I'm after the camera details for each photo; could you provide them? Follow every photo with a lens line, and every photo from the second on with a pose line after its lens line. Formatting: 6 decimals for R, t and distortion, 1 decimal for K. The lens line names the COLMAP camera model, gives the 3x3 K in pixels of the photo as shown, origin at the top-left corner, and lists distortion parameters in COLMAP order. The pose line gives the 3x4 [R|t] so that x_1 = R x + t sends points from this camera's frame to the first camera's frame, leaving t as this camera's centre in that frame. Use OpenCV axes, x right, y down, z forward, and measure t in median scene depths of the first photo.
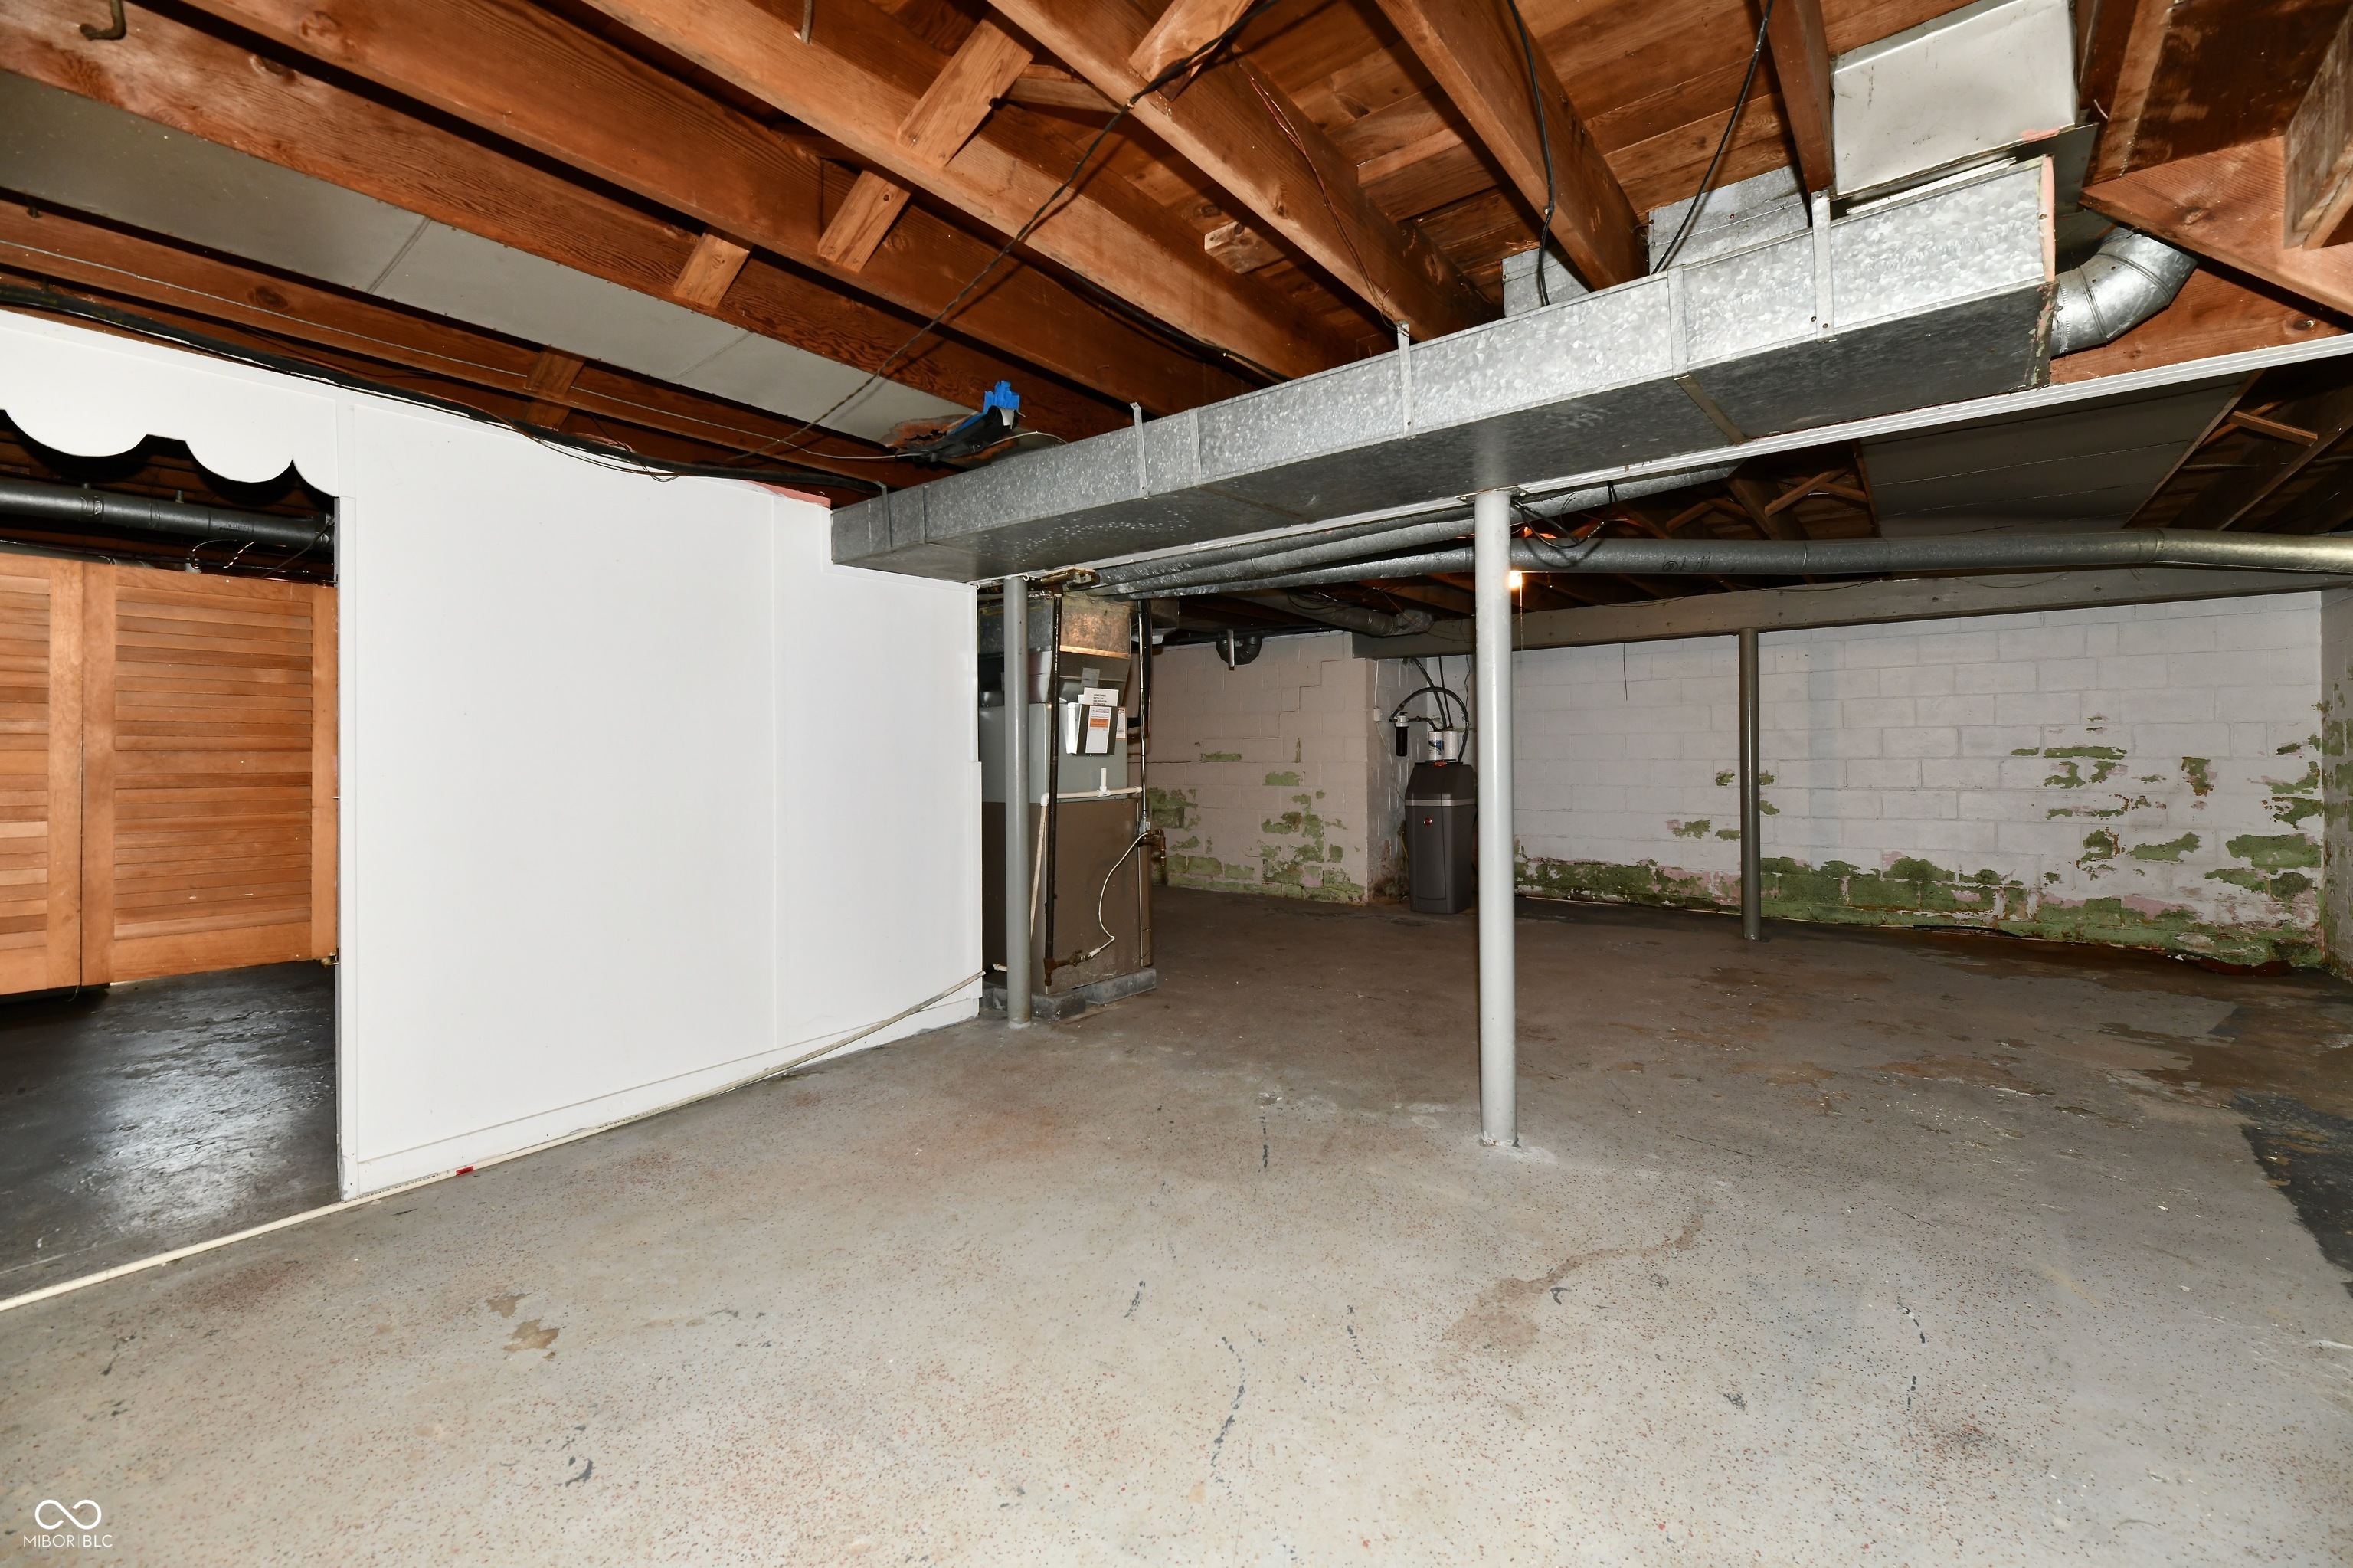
lens RADIAL K [[970.3, 0, 1202.8], [0, 970.3, 748.7], [0, 0, 1]] dist [-0.000971, -0.003138]
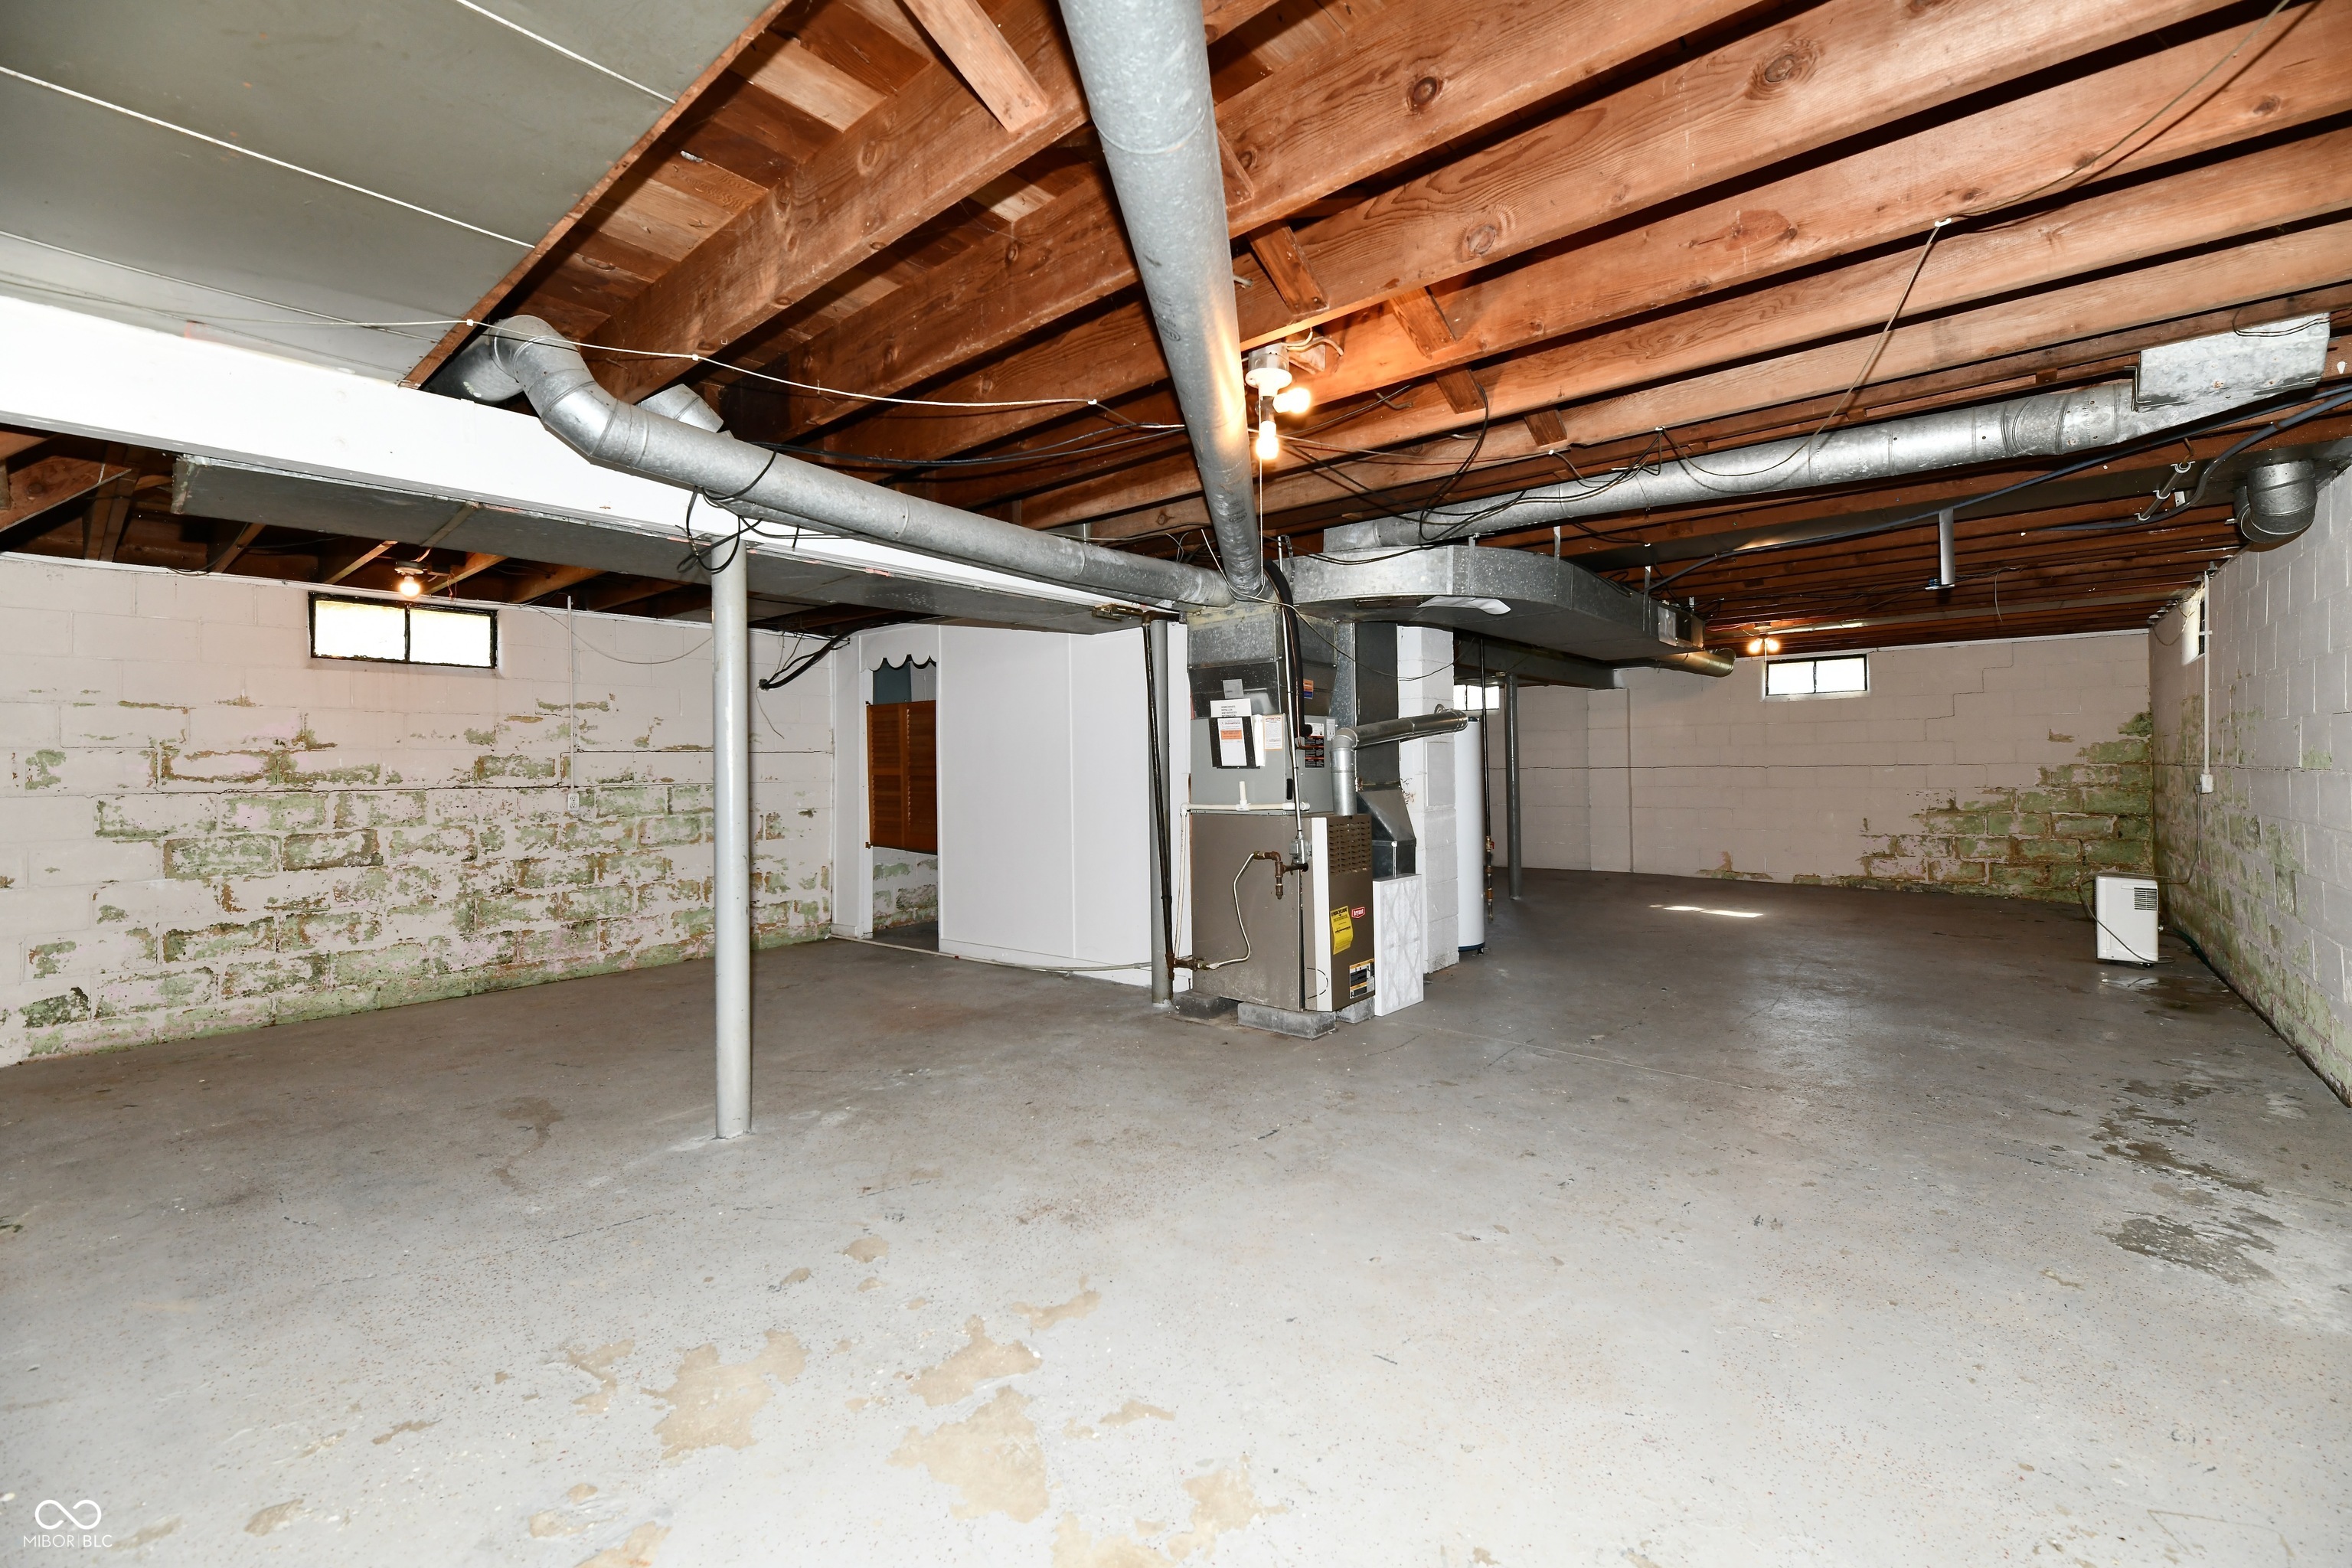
lens RADIAL K [[969.8, 0, 1178.9], [0, 969.8, 770.2], [0, 0, 1]] dist [-0.000971, -0.003138]
pose [[-0.048938, 0.009099, -0.998760, 0.688288], [0.014486, 0.999860, 0.008399, -0.000050], [0.998697, -0.014057, -0.049063, 0.791473]]
